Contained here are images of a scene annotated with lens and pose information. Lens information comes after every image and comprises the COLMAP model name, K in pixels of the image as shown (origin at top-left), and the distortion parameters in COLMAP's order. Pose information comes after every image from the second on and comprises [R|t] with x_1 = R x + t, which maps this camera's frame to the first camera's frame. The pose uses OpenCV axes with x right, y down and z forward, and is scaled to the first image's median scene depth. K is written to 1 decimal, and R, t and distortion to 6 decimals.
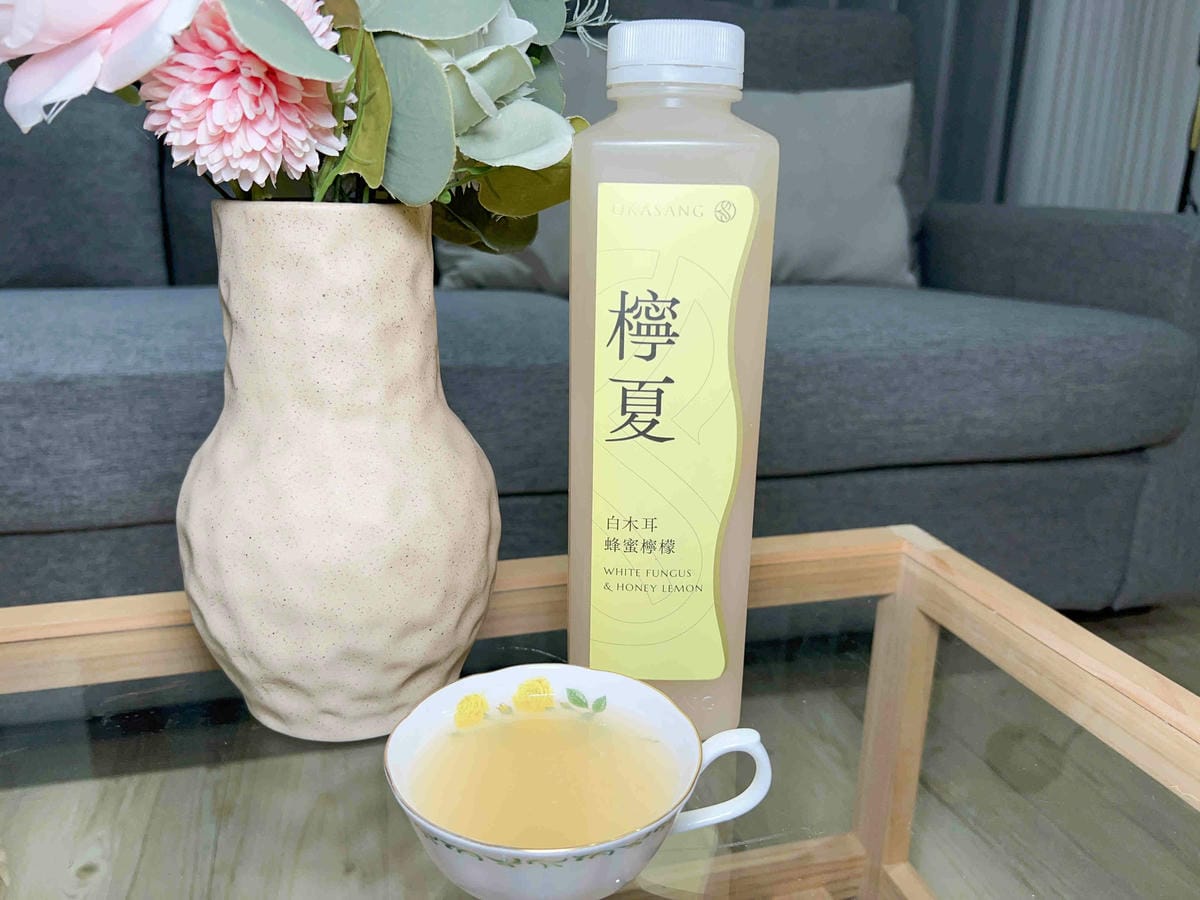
lens RADIAL K [[913.3, 0, 597.8], [0, 913.3, 453.7], [0, 0, 1]] dist [0.036760, -0.066928]
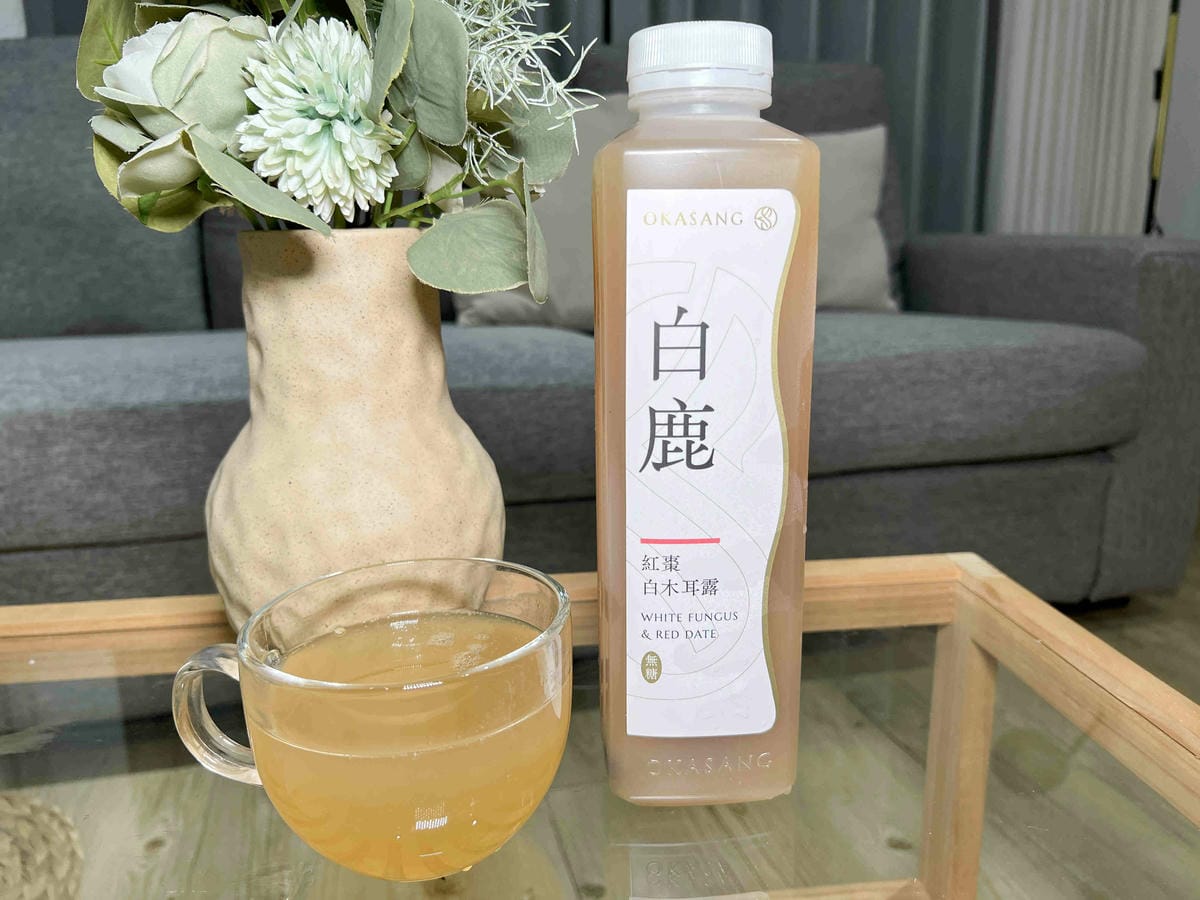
lens RADIAL K [[913.3, 0, 600.8], [0, 913.3, 453.0], [0, 0, 1]] dist [0.036760, -0.066928]
pose [[0.999464, -0.030983, -0.010592, 0.007777], [0.030378, 0.998123, -0.053181, 0.044058], [0.012220, 0.052830, 0.998529, -0.104080]]
